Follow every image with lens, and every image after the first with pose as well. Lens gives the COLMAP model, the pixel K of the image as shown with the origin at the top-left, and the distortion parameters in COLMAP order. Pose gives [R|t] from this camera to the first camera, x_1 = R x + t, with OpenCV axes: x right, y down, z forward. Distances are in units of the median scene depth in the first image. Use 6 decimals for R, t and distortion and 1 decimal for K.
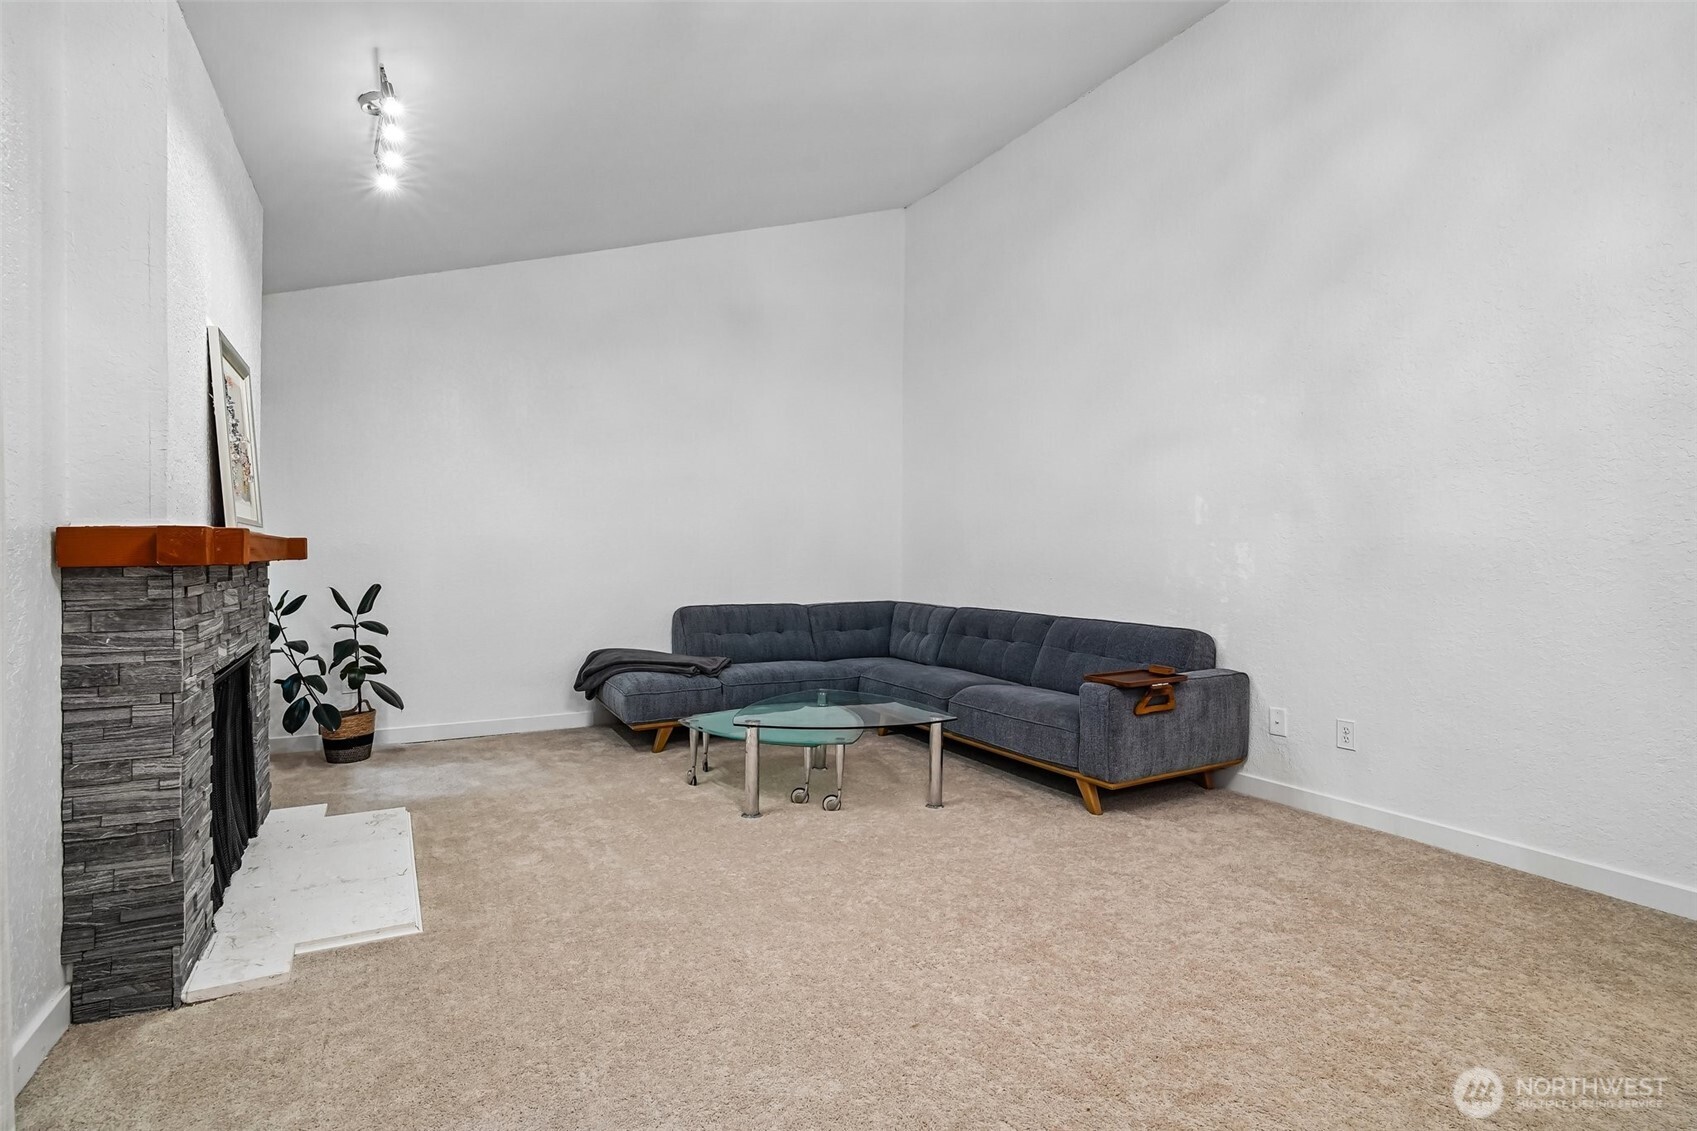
lens RADIAL K [[798.6, 0, 862.8], [0, 798.6, 553.5], [0, 0, 1]] dist [-0.019521, 0.007059]
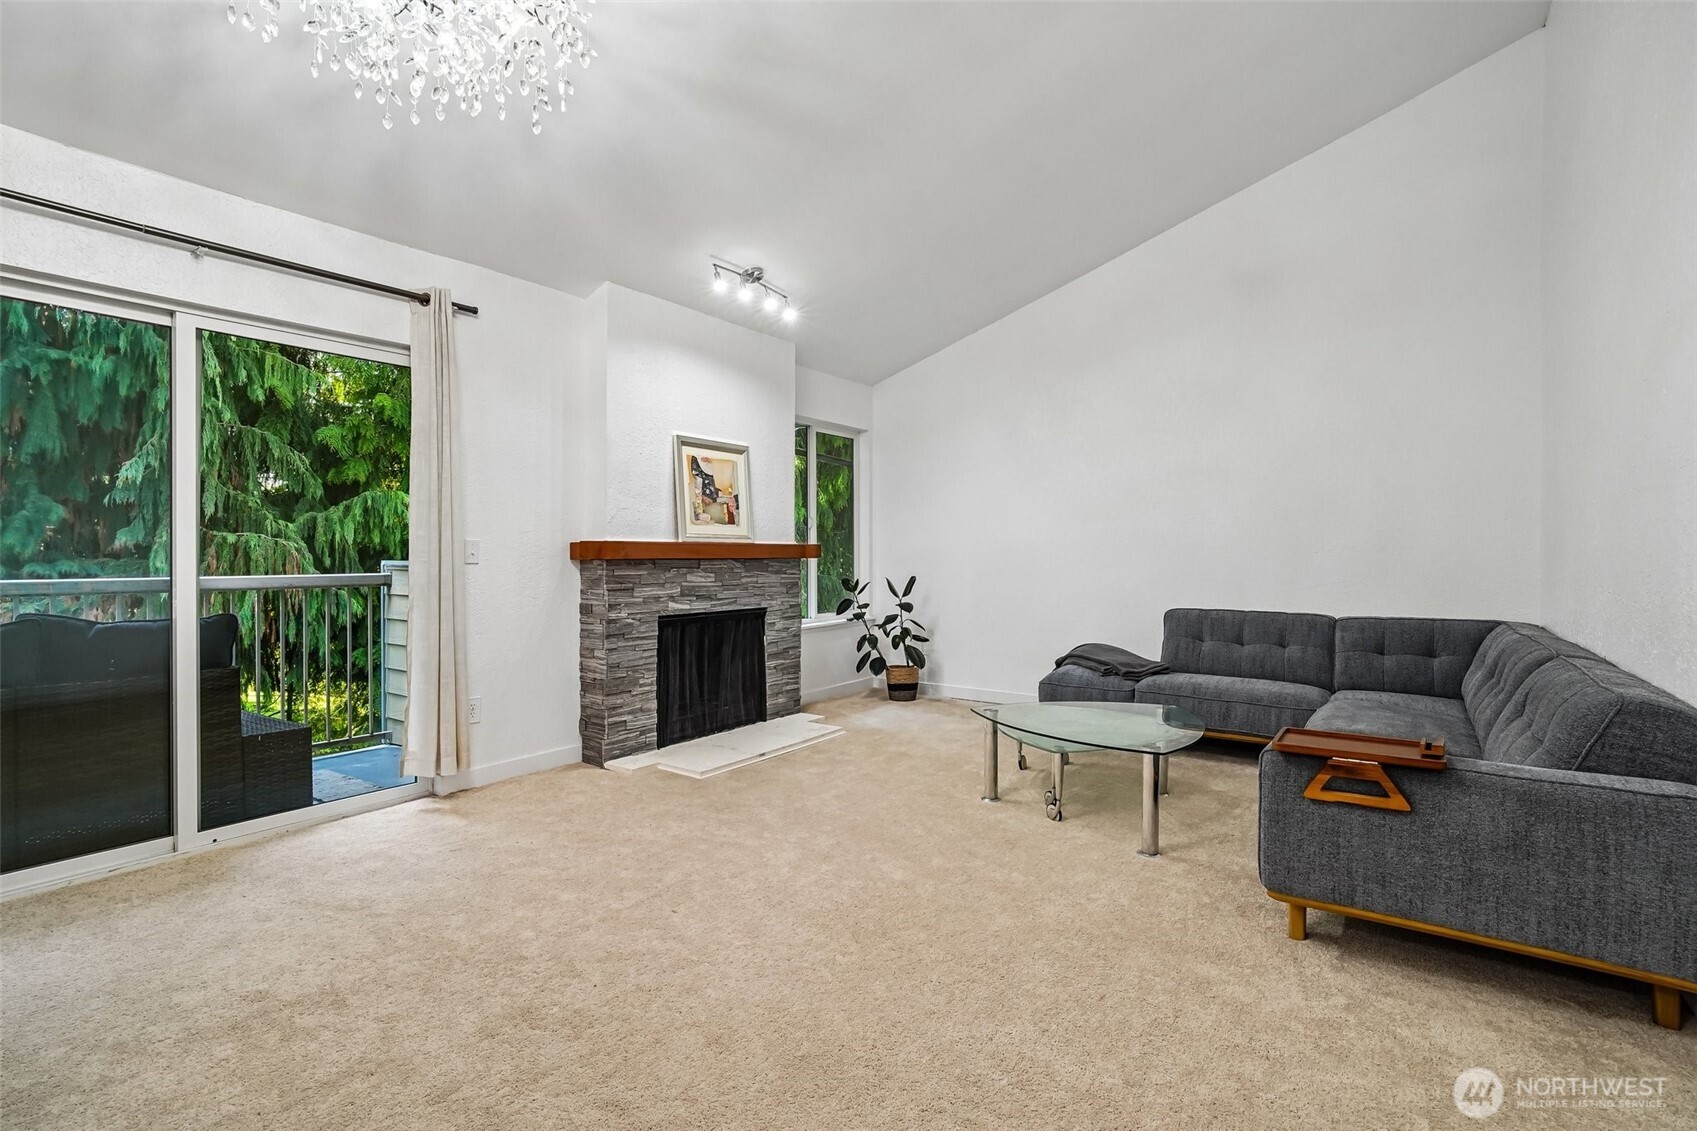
lens RADIAL K [[798.6, 0, 862.5], [0, 798.6, 570.4], [0, 0, 1]] dist [-0.019521, 0.007059]
pose [[0.431636, 0.012244, -0.901965, 0.772112], [0.003278, 0.999880, 0.015142, 0.008809], [0.902042, -0.009492, 0.431544, 0.407518]]
